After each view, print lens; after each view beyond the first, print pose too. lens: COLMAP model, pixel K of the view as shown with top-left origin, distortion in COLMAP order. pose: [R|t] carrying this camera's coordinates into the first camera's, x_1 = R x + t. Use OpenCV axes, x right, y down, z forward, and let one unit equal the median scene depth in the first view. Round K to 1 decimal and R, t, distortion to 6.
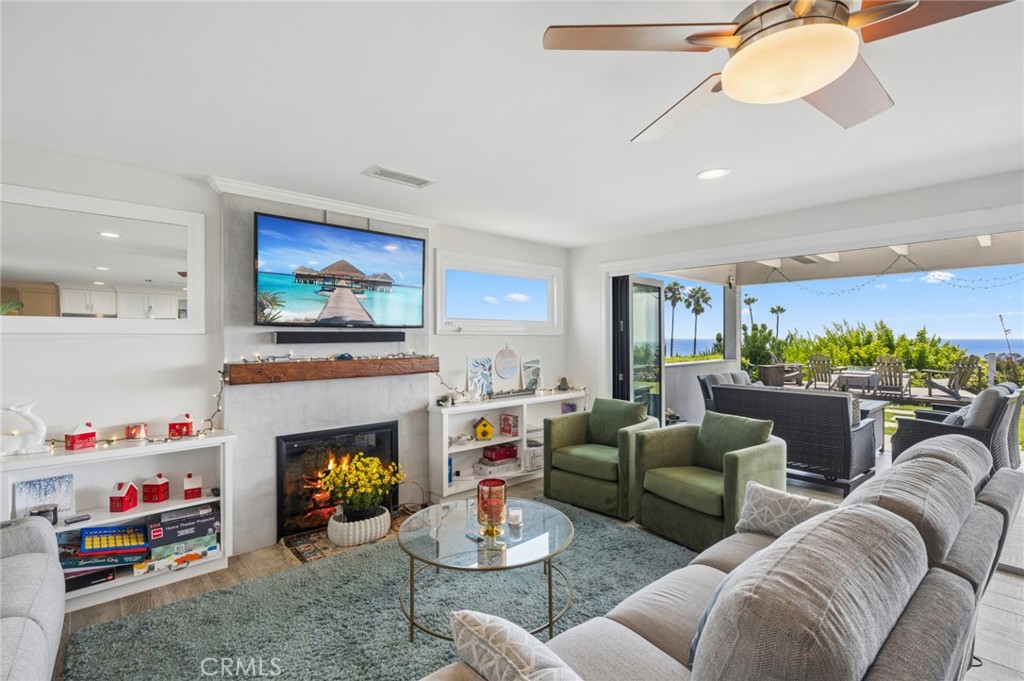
lens RADIAL K [[472.5, 0, 521.3], [0, 472.5, 343.1], [0, 0, 1]] dist [0.001111, -0.000012]
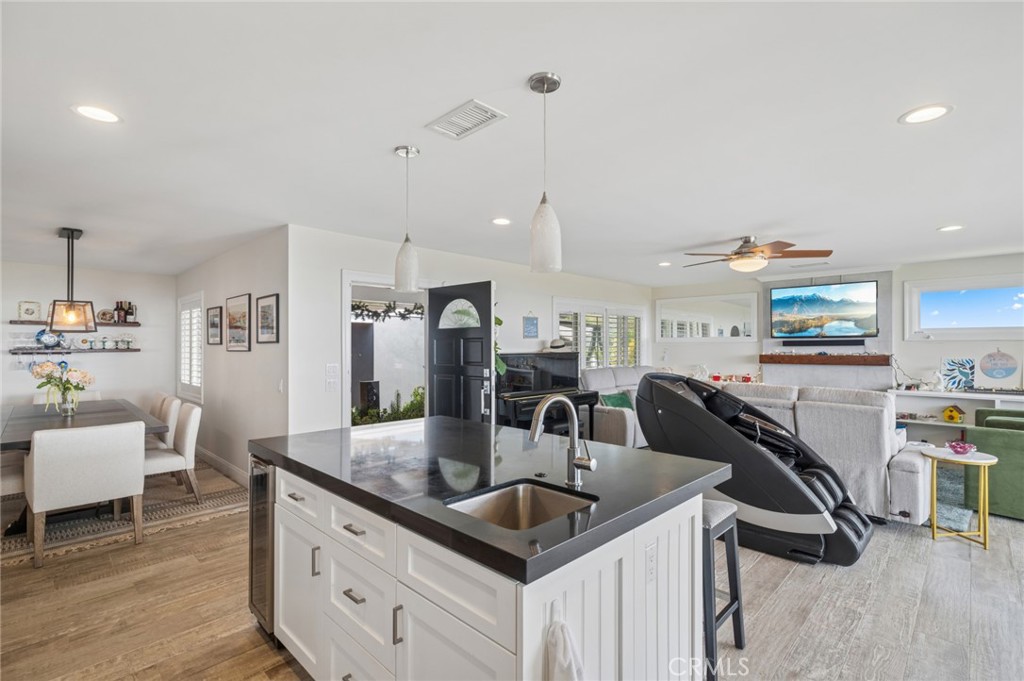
lens RADIAL K [[472.5, 0, 509.9], [0, 472.5, 344.5], [0, 0, 1]] dist [0.001111, -0.000012]
pose [[0.066008, -0.001293, -0.997818, 1.282092], [-0.008180, 0.999965, -0.001837, 0.006170], [0.997786, 0.008283, 0.065995, -0.318208]]
